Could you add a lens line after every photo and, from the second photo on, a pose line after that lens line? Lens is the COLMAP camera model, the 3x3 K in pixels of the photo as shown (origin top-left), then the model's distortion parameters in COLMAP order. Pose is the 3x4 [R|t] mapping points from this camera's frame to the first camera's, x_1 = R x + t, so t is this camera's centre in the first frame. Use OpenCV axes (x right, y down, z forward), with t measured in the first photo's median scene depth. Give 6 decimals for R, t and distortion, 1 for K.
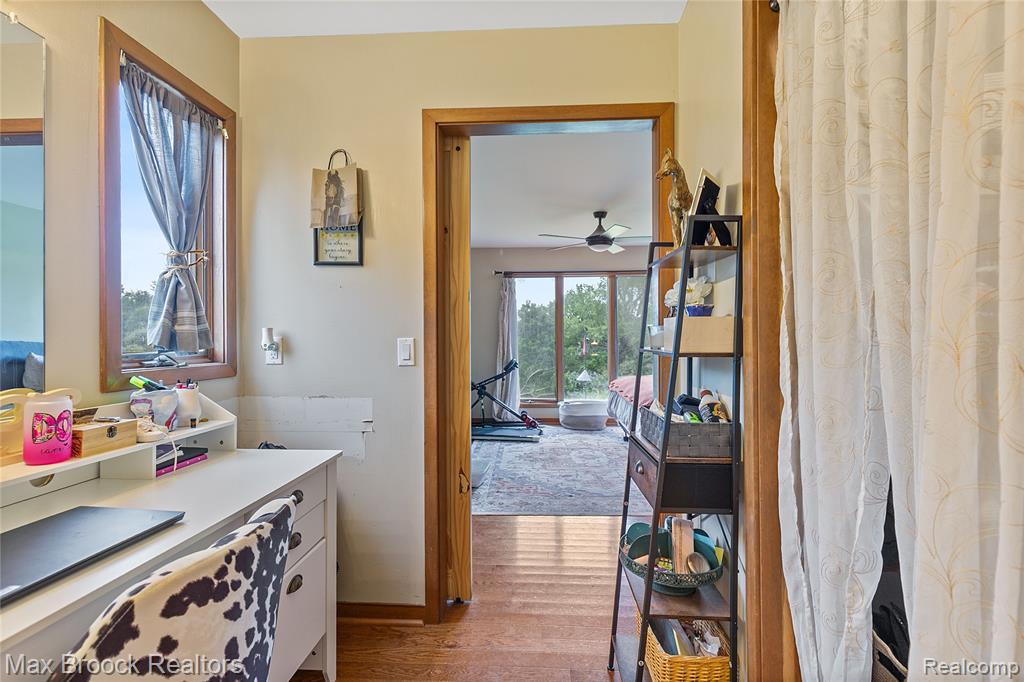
lens RADIAL K [[483.3, 0, 512.0], [0, 483.3, 341.0], [0, 0, 1]] dist [0.004504, 0.000332]
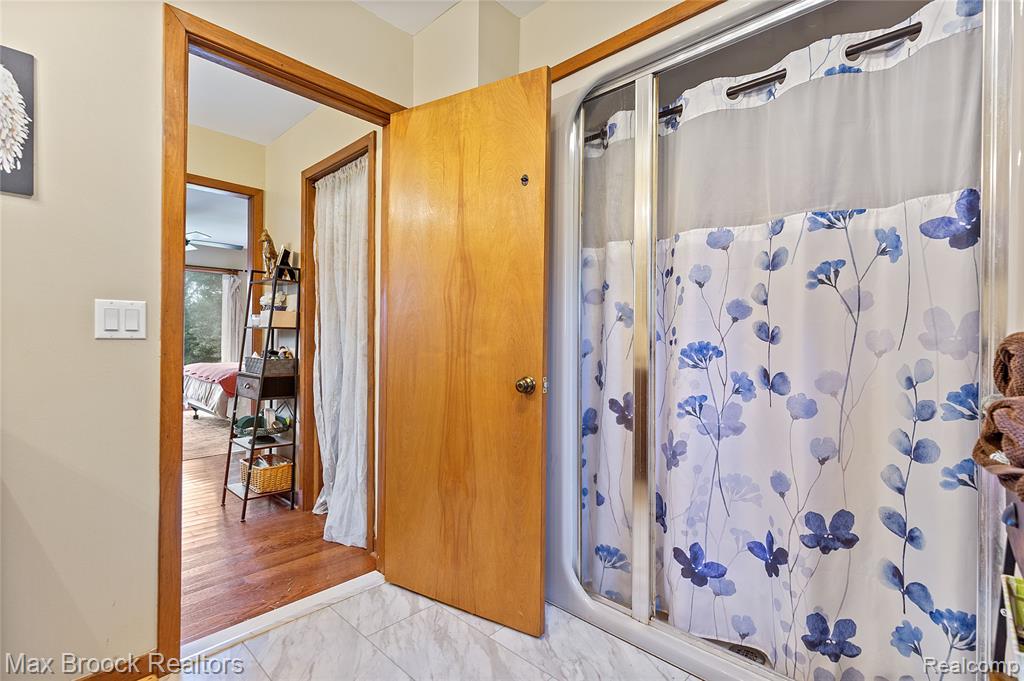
lens RADIAL K [[468.0, 0, 519.7], [0, 468.0, 339.0], [0, 0, 1]] dist [0.005642, -0.000016]
pose [[0.634219, 0.011511, 0.773068, -0.555121], [-0.011119, 0.999922, -0.005767, 0.076166], [-0.773074, -0.004938, 0.634297, -1.166006]]
